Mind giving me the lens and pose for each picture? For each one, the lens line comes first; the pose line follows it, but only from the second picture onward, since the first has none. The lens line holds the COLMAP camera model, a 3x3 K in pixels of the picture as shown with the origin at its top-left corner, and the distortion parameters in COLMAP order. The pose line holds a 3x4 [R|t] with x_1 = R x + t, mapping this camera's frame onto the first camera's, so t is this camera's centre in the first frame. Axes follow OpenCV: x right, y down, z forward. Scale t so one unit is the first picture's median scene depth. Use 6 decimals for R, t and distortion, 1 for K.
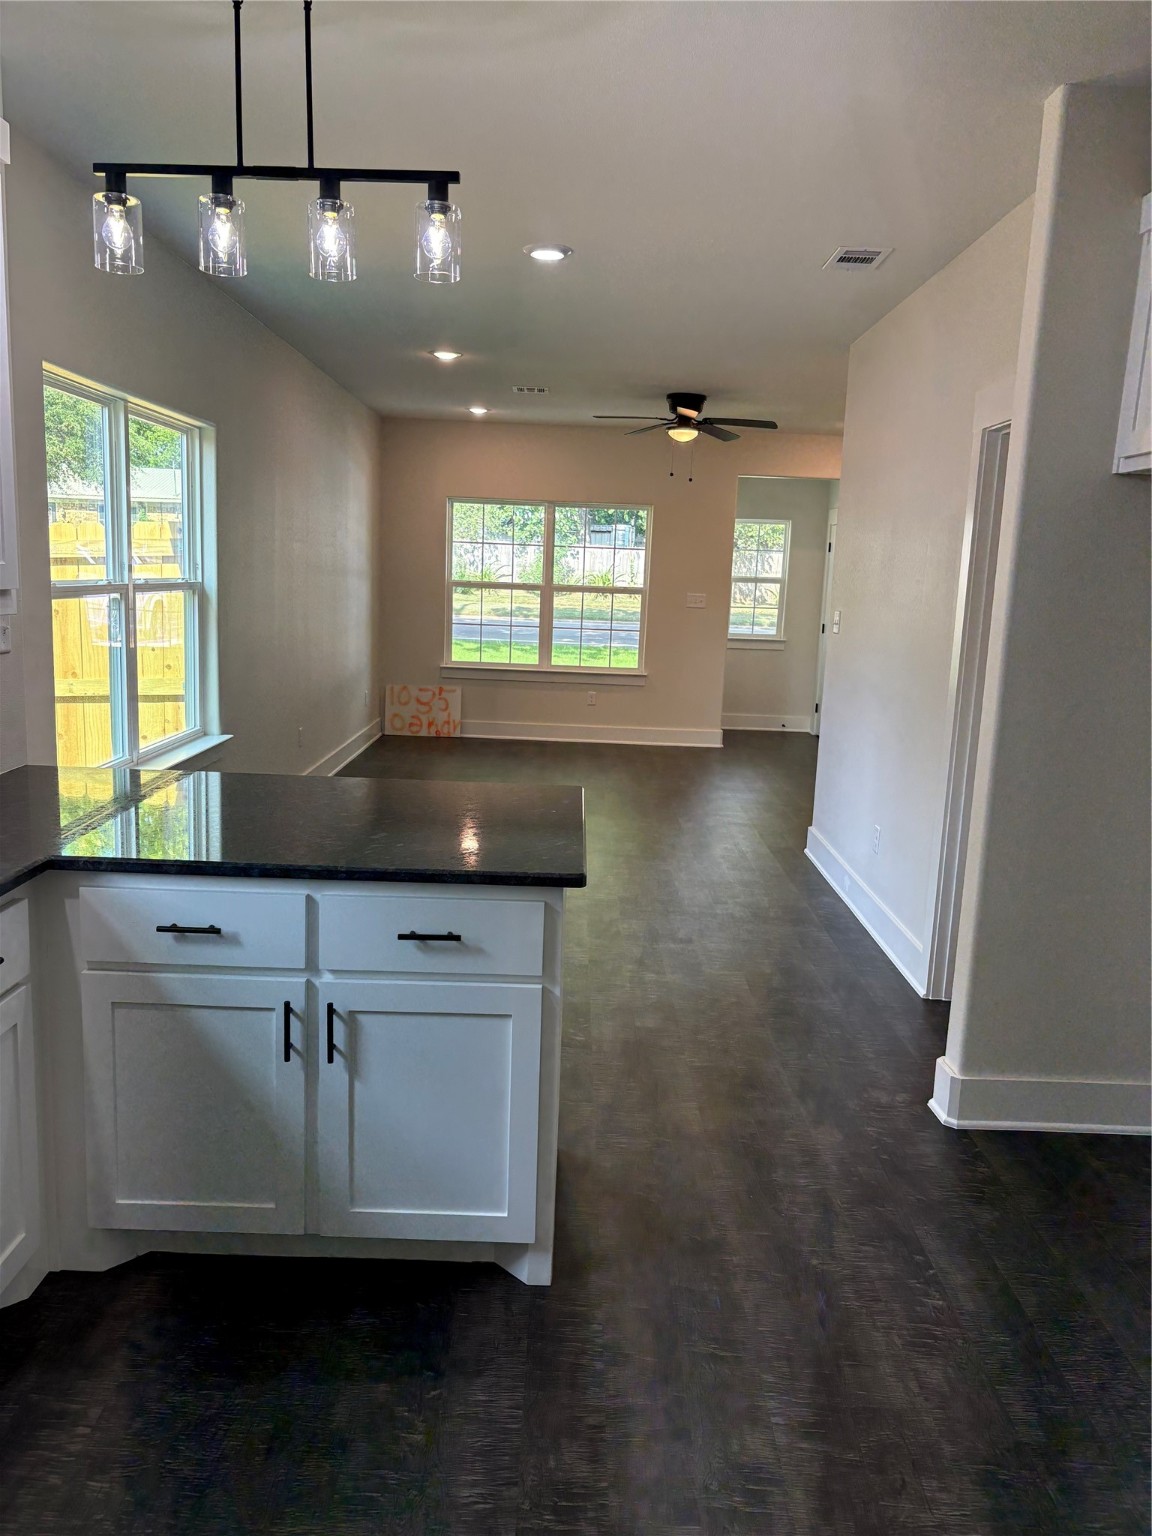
lens RADIAL K [[1154.6, 0, 613.3], [0, 1154.6, 779.2], [0, 0, 1]] dist [0.034576, -0.044829]
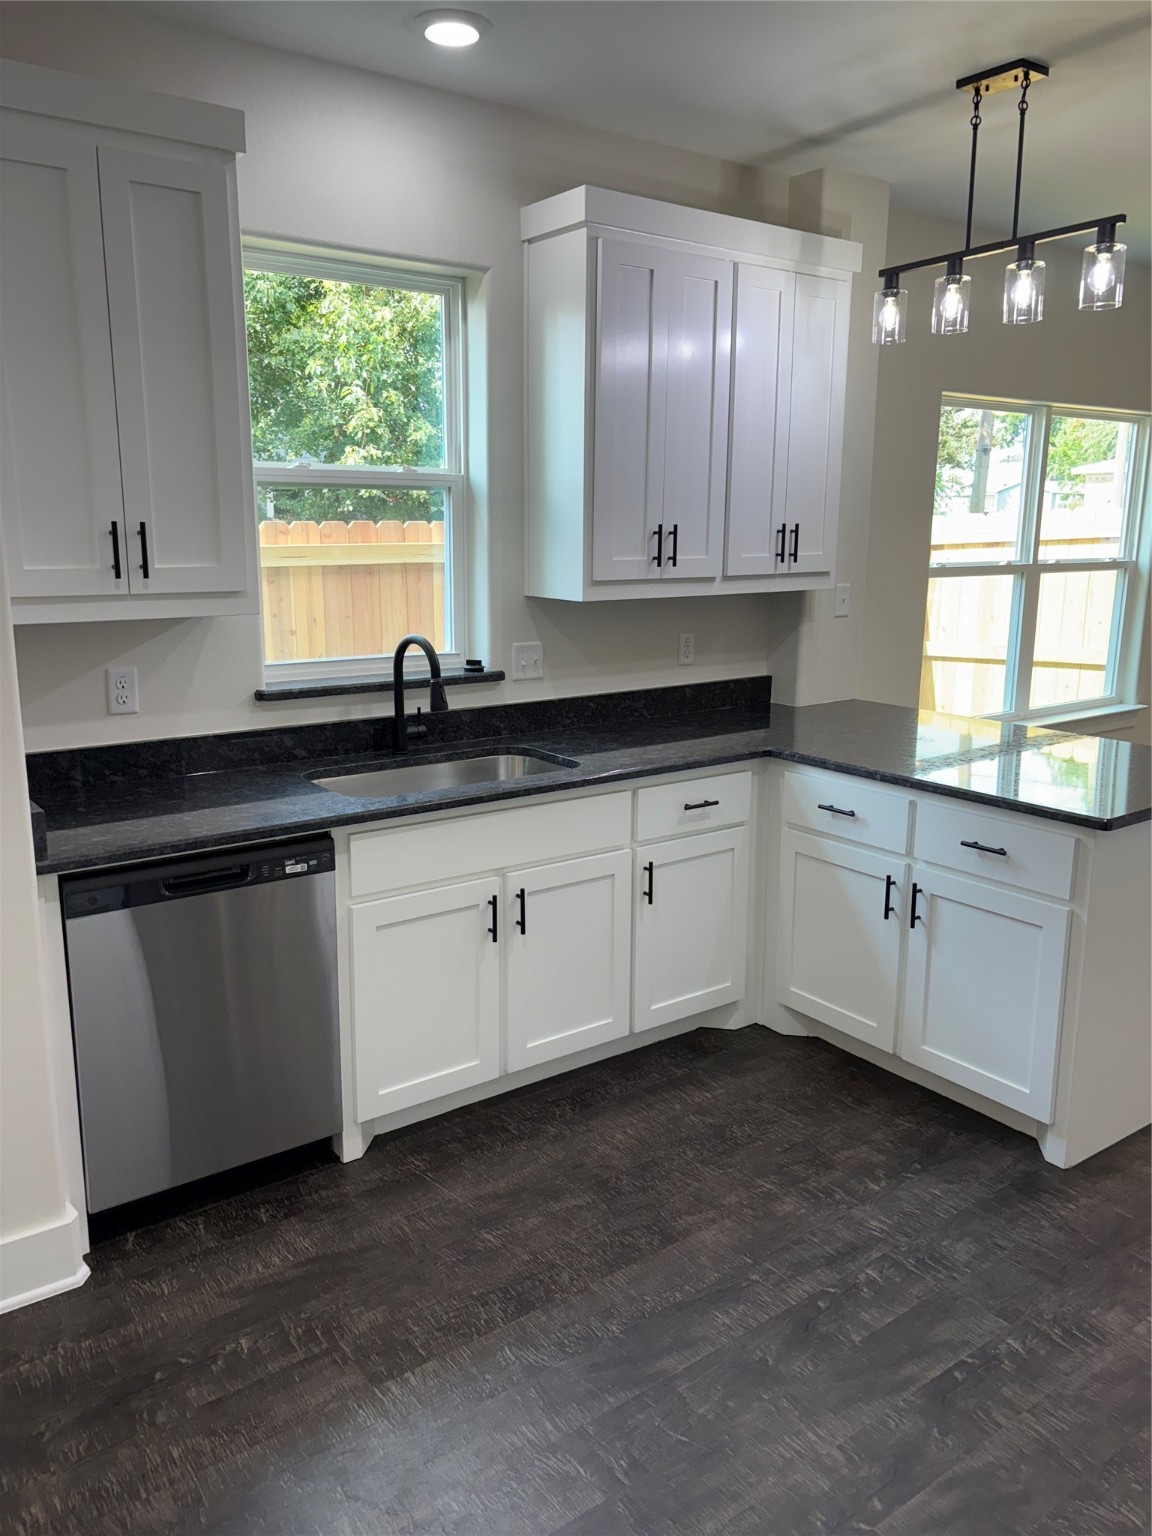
lens RADIAL K [[1154.6, 0, 579.3], [0, 1154.6, 782.1], [0, 0, 1]] dist [0.034576, -0.044829]
pose [[0.595661, 0.139726, -0.790990, 0.544528], [-0.121694, 0.989085, 0.083077, 0.014016], [0.793964, 0.046773, 0.606163, -0.118472]]
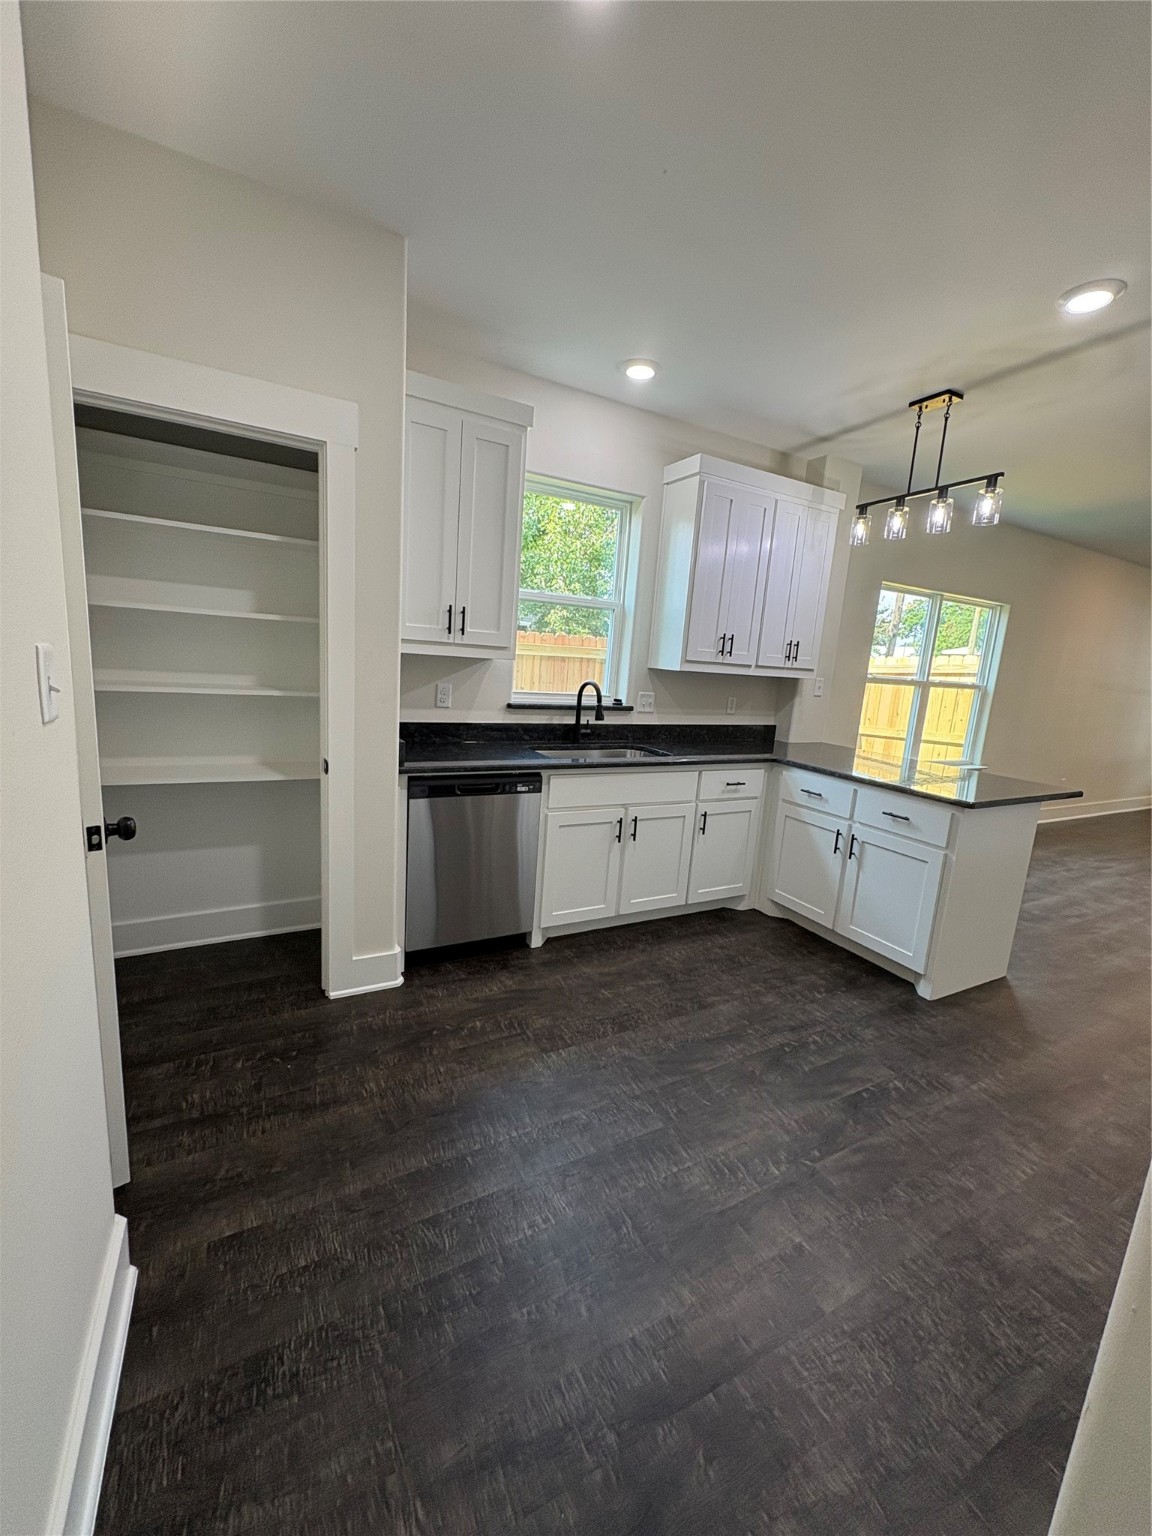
lens RADIAL K [[611.6, 0, 577.5], [0, 611.6, 774.8], [0, 0, 1]] dist [-0.007563, 0.001395]
pose [[0.479557, 0.158297, -0.863115, 0.537650], [-0.199598, 0.977489, 0.068375, 0.096361], [0.854509, 0.139487, 0.500358, -0.140027]]
